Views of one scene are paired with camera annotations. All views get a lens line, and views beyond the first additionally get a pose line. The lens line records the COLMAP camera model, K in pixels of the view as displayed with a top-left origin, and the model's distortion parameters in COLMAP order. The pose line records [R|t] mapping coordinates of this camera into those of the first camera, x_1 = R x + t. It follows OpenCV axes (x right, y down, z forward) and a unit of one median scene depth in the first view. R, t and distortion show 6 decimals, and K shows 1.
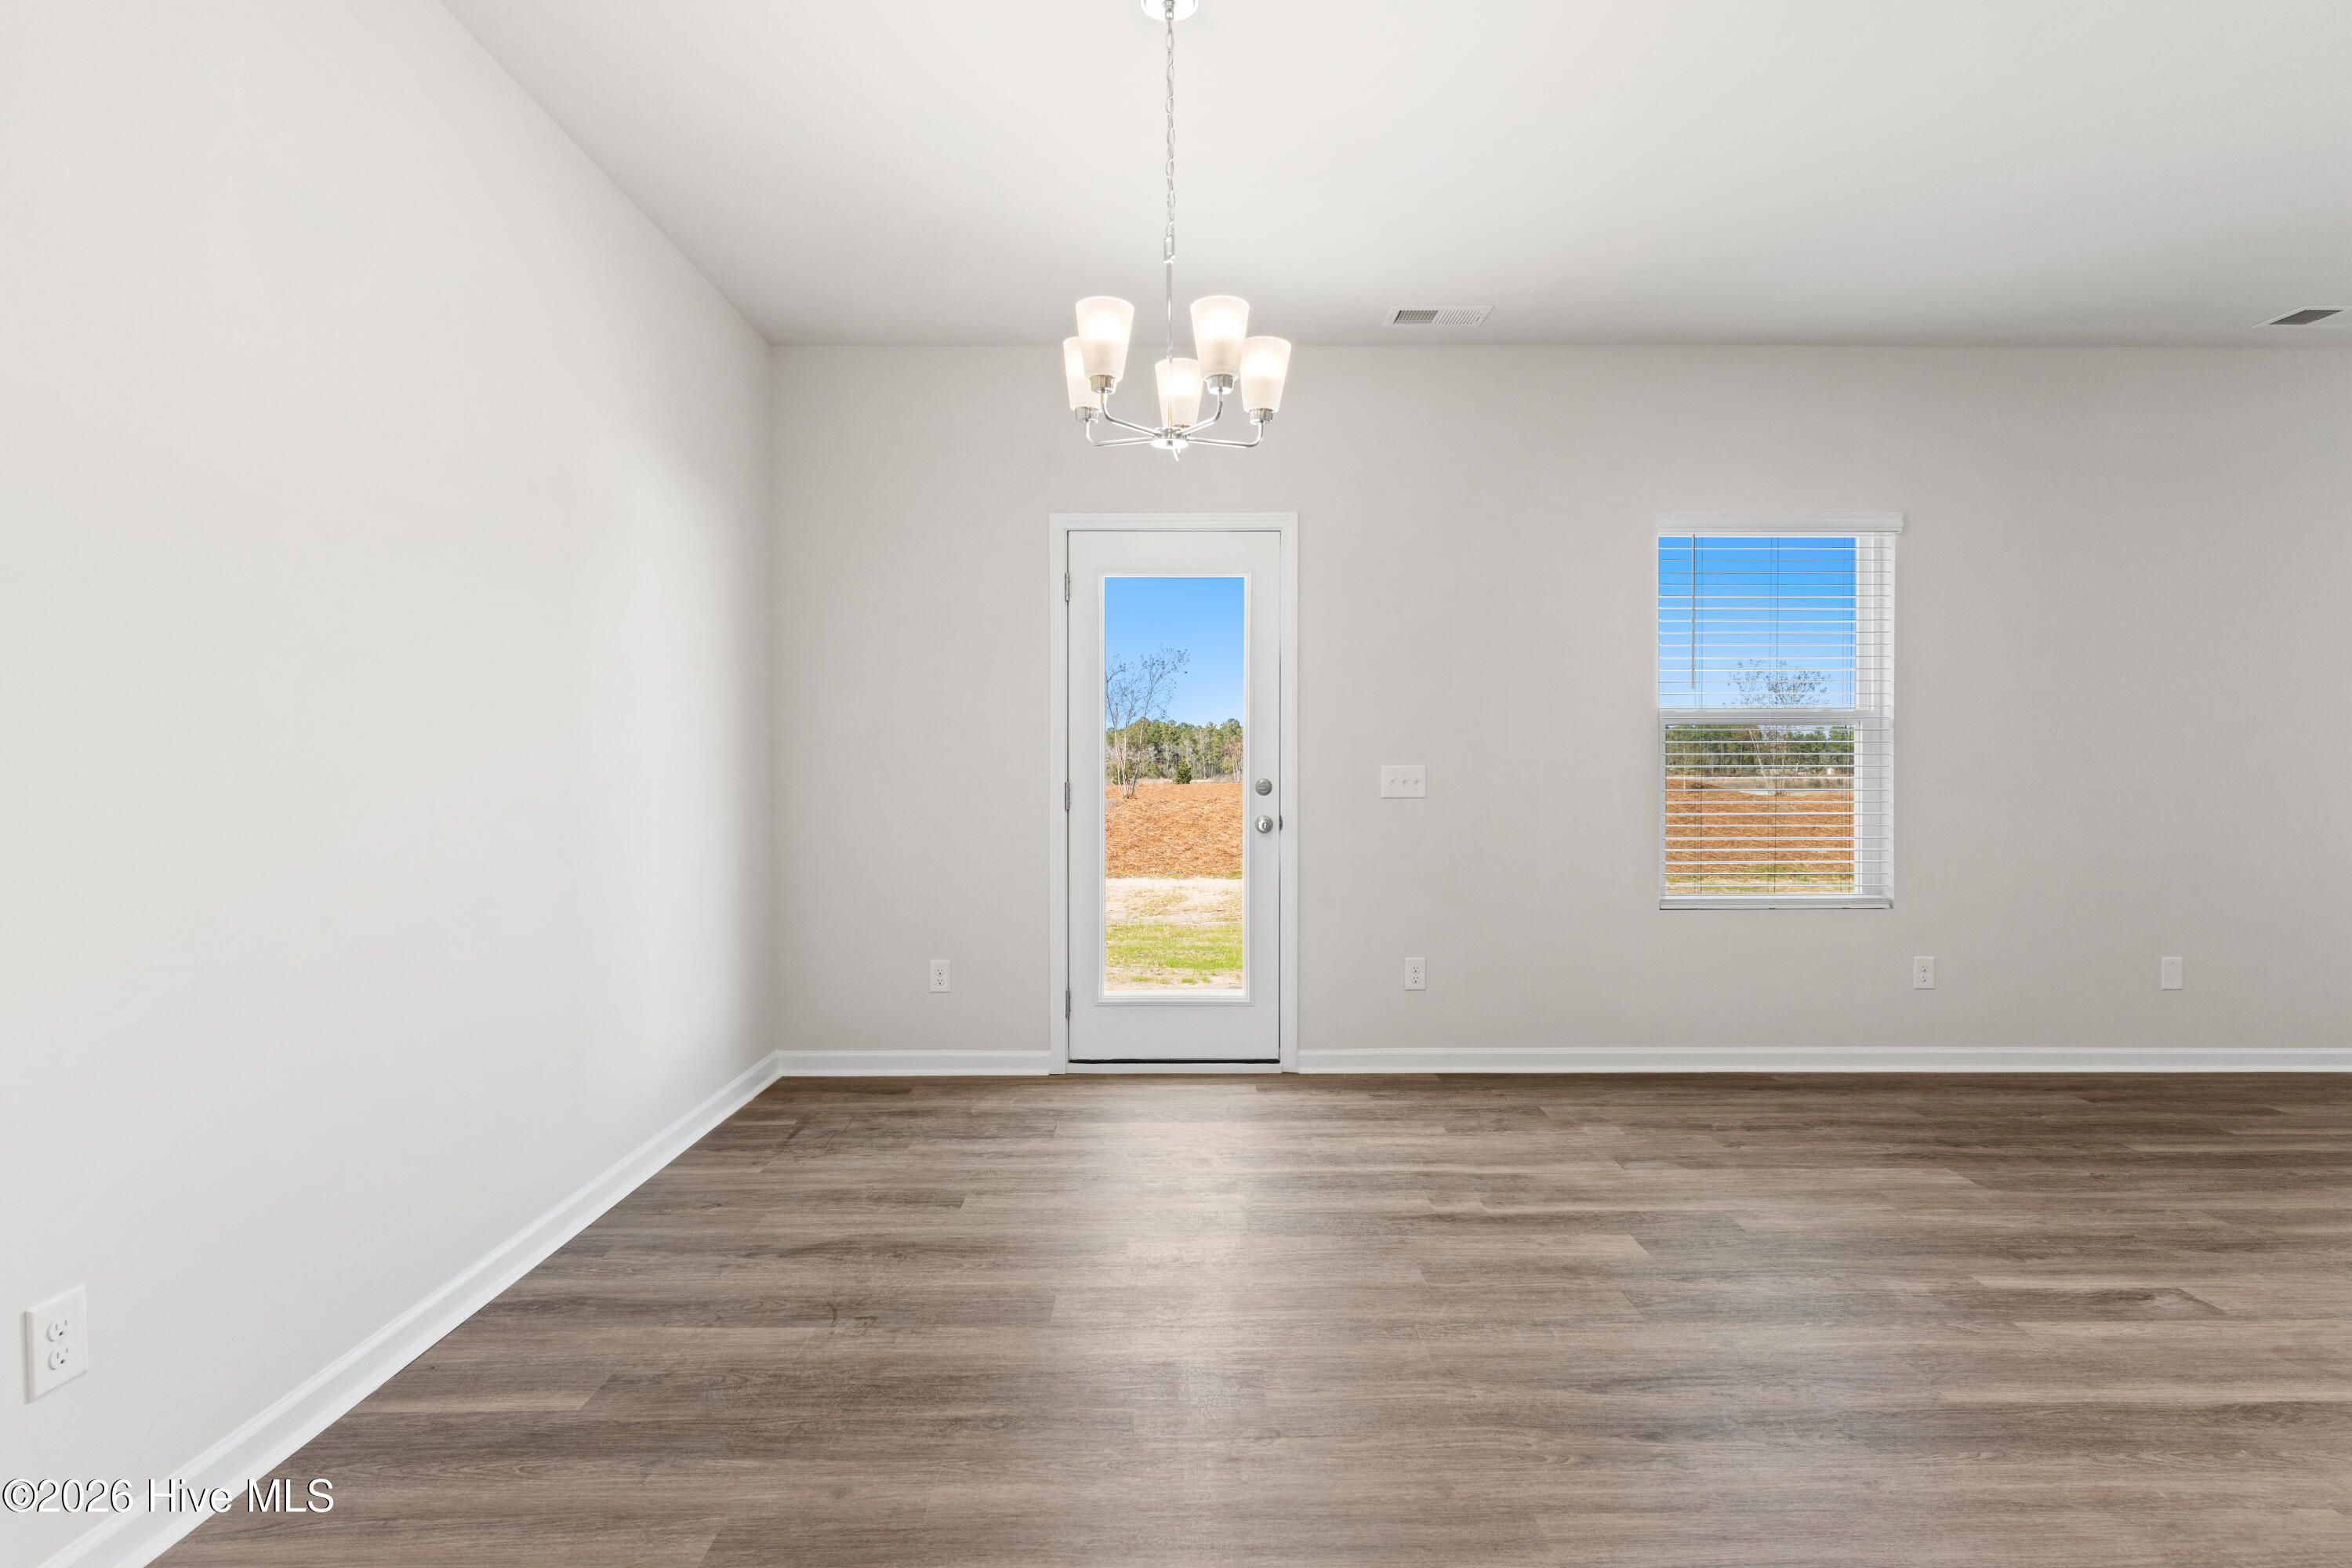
lens RADIAL K [[1139.4, 0, 1180.3], [0, 1139.4, 772.4], [0, 0, 1]] dist [0.004346, 0.001372]
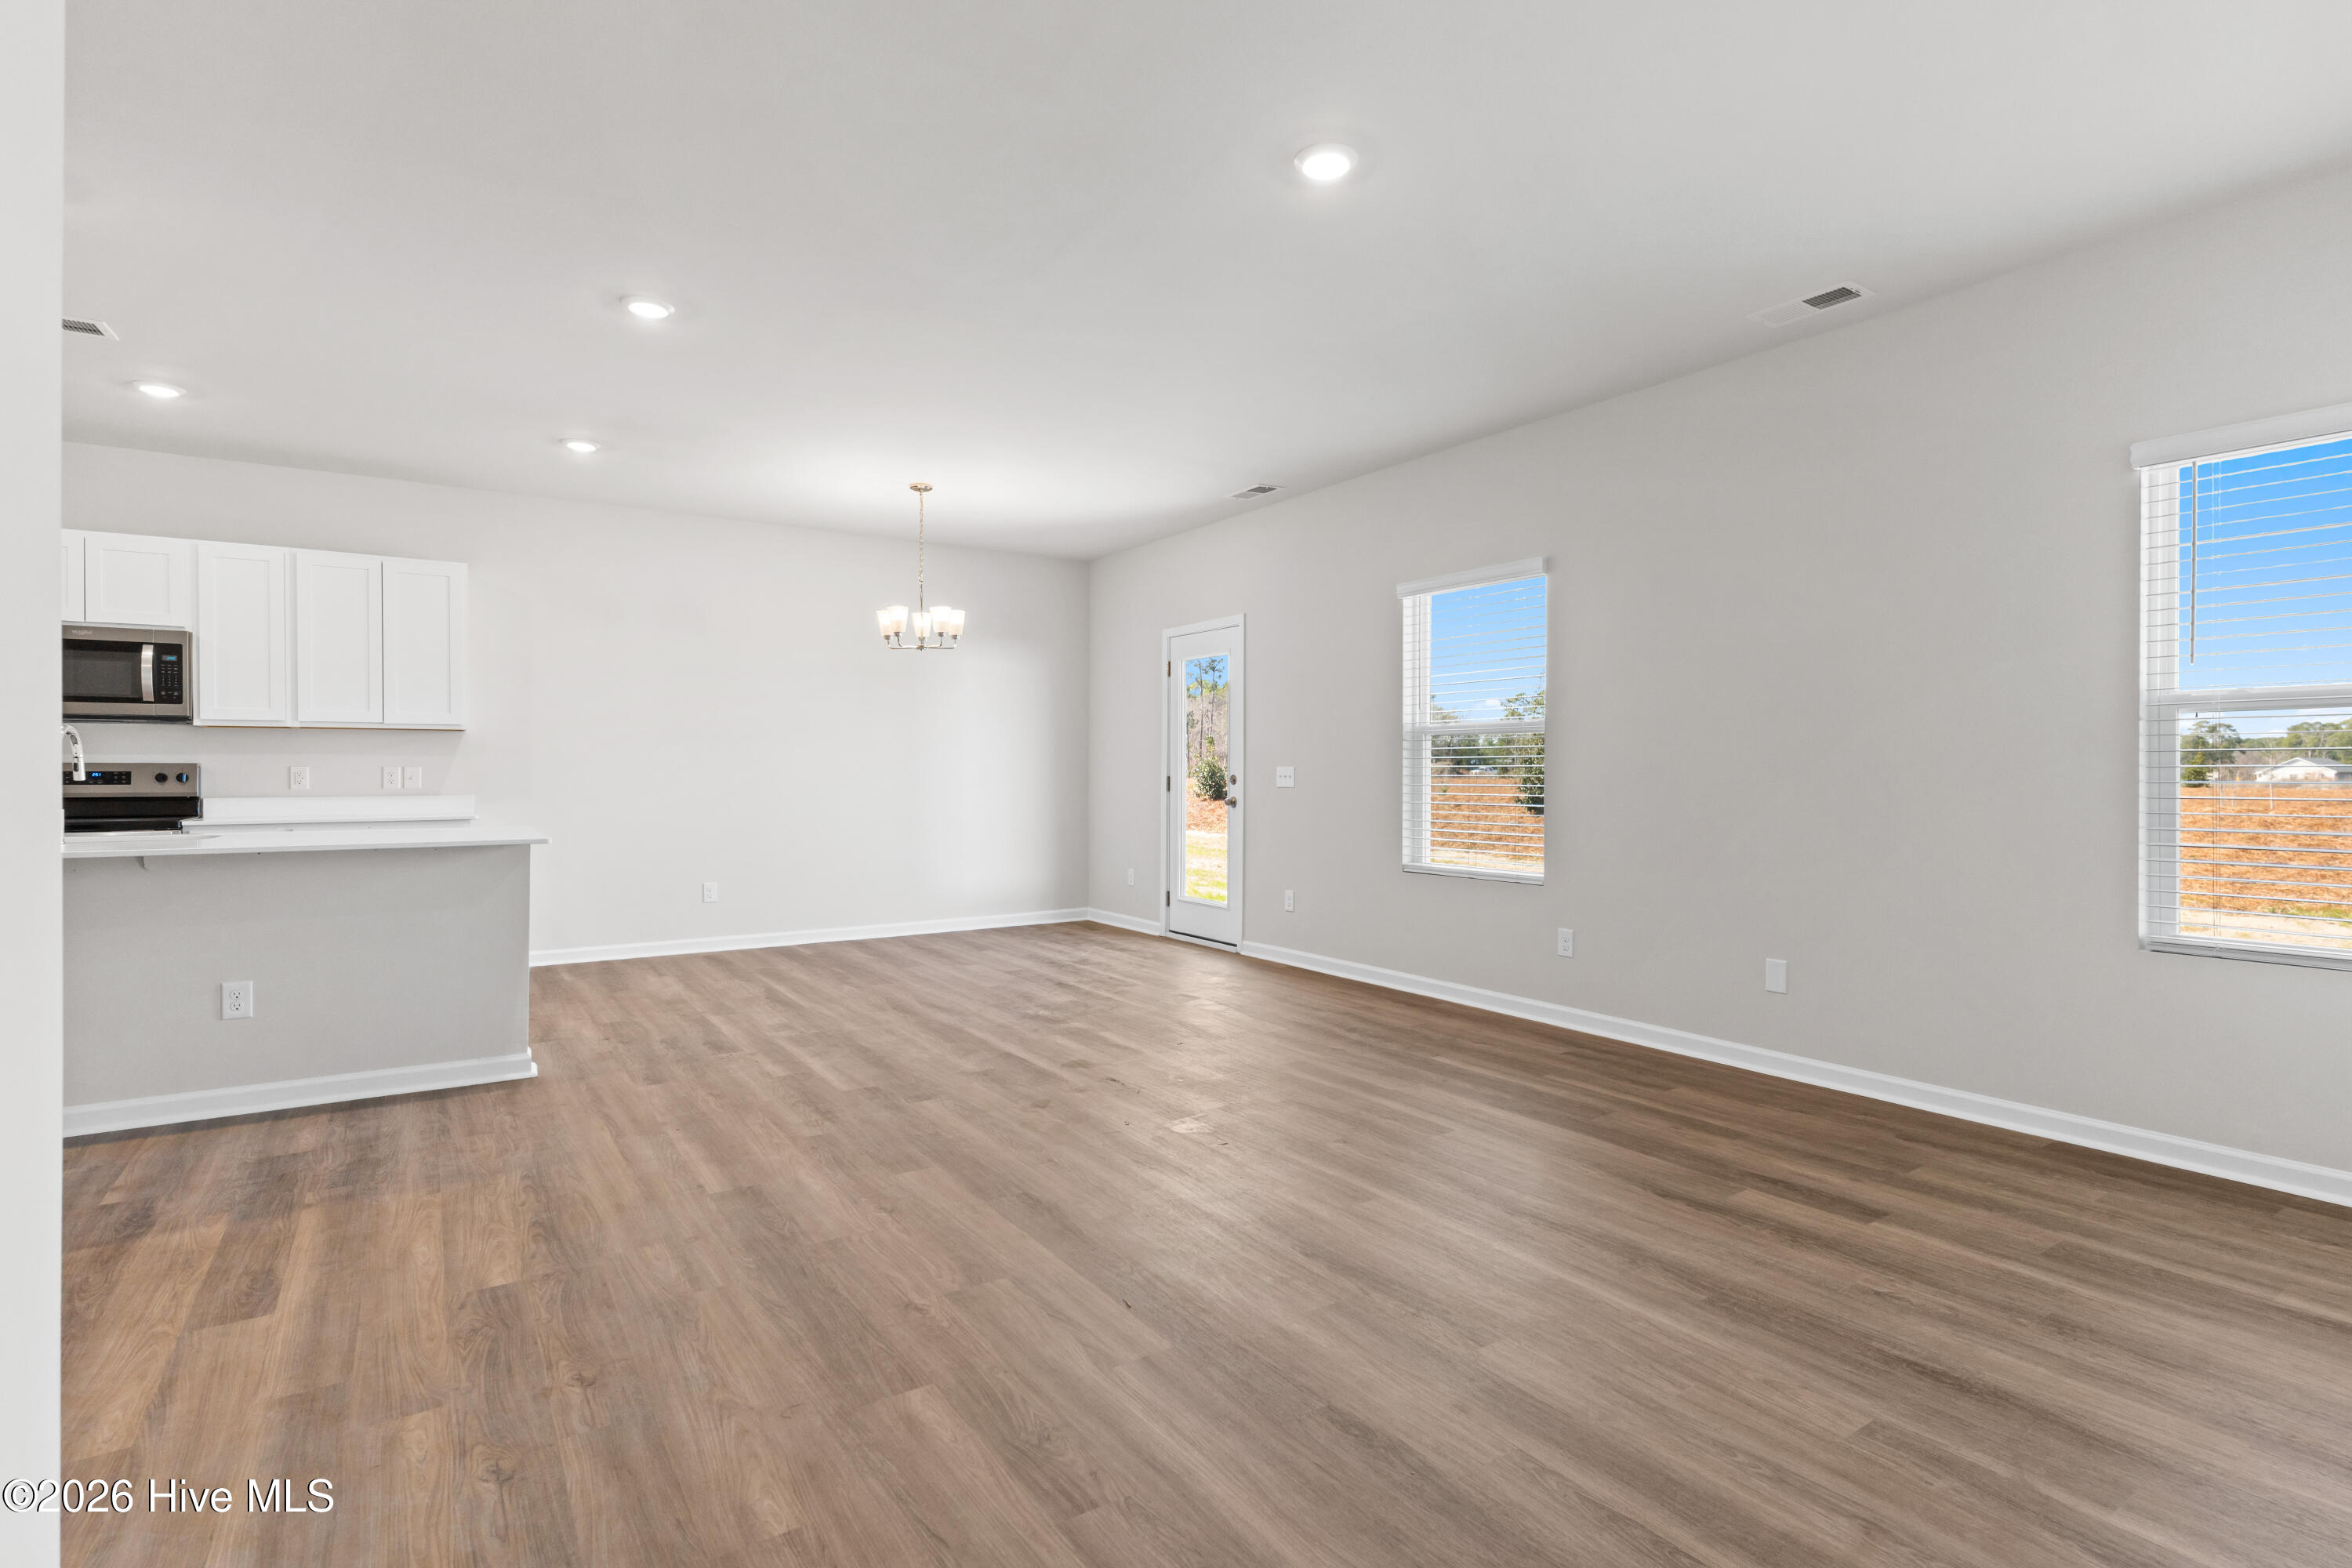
lens RADIAL K [[1139.4, 0, 1180.3], [0, 1139.4, 772.4], [0, 0, 1]] dist [0.004346, 0.001372]
pose [[0.544203, 0.003305, -0.838947, 1.869919], [-0.001393, 0.999994, 0.003036, -0.004352], [0.838953, -0.000484, 0.544204, 0.039206]]
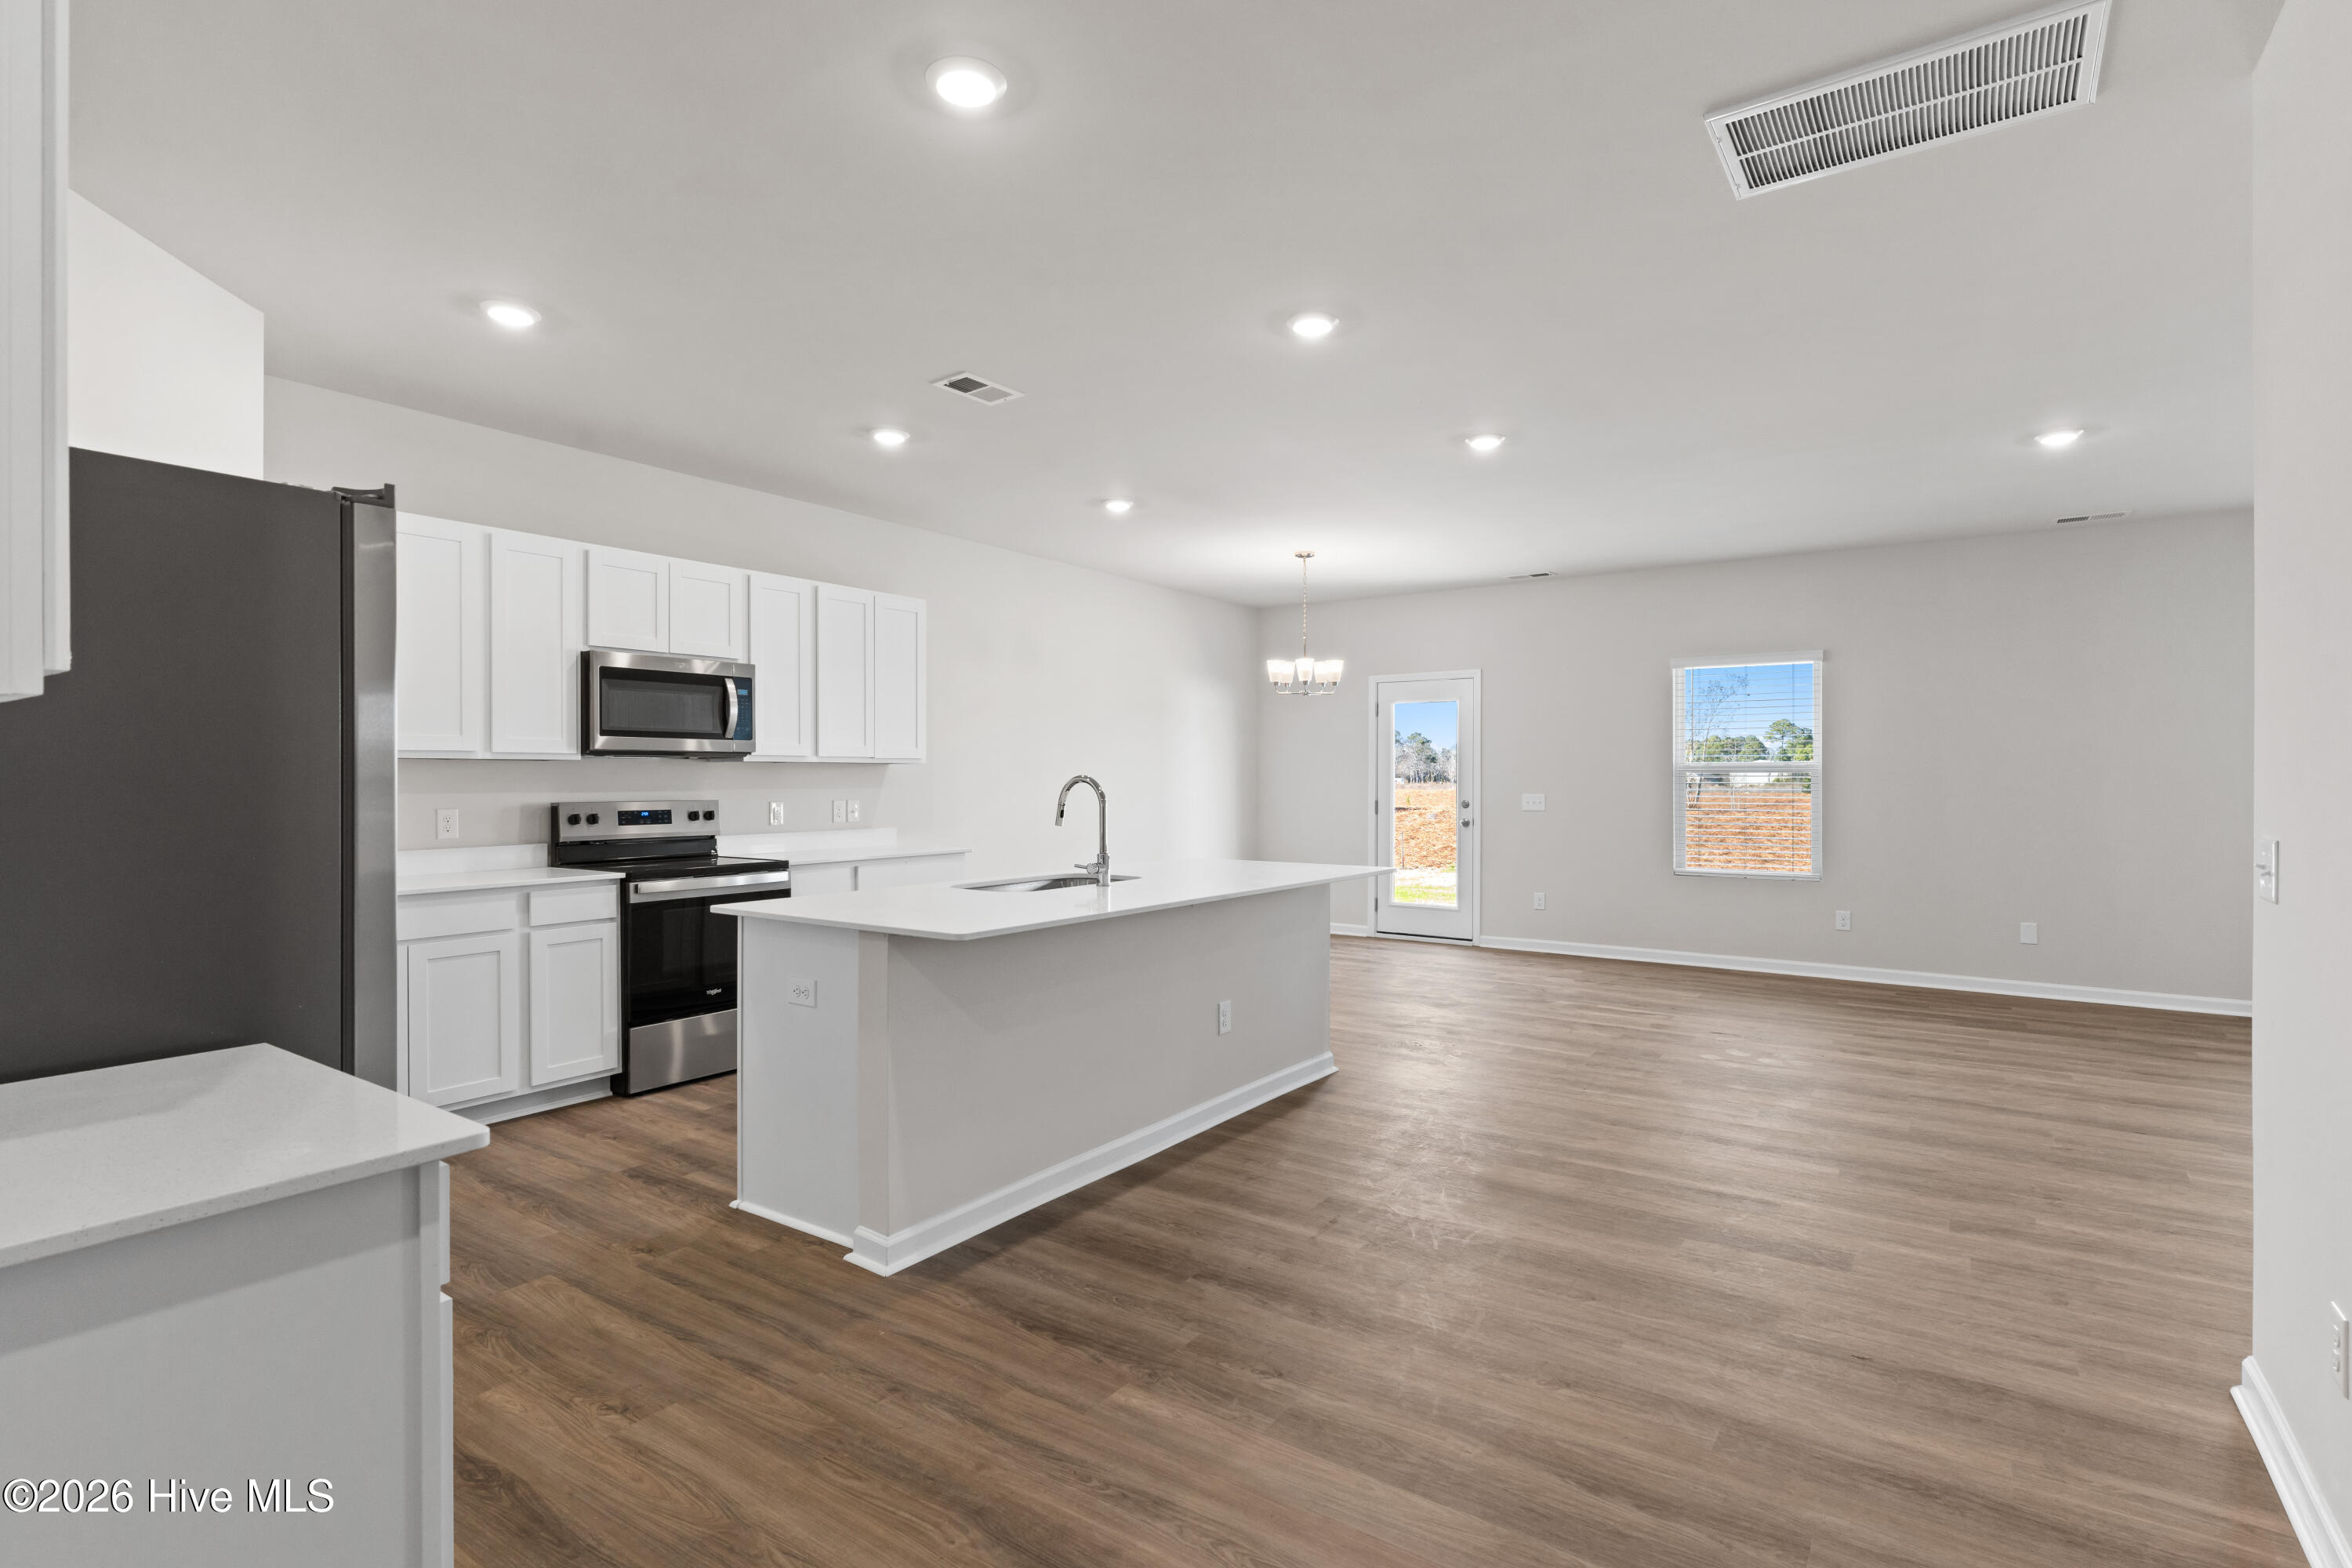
lens RADIAL K [[1139.4, 0, 1180.3], [0, 1139.4, 772.4], [0, 0, 1]] dist [0.004346, 0.001372]
pose [[0.815297, 0.001245, -0.579042, 1.093495], [-0.002960, 0.999994, -0.002018, -0.050509], [0.579036, 0.003359, 0.815295, -1.244641]]
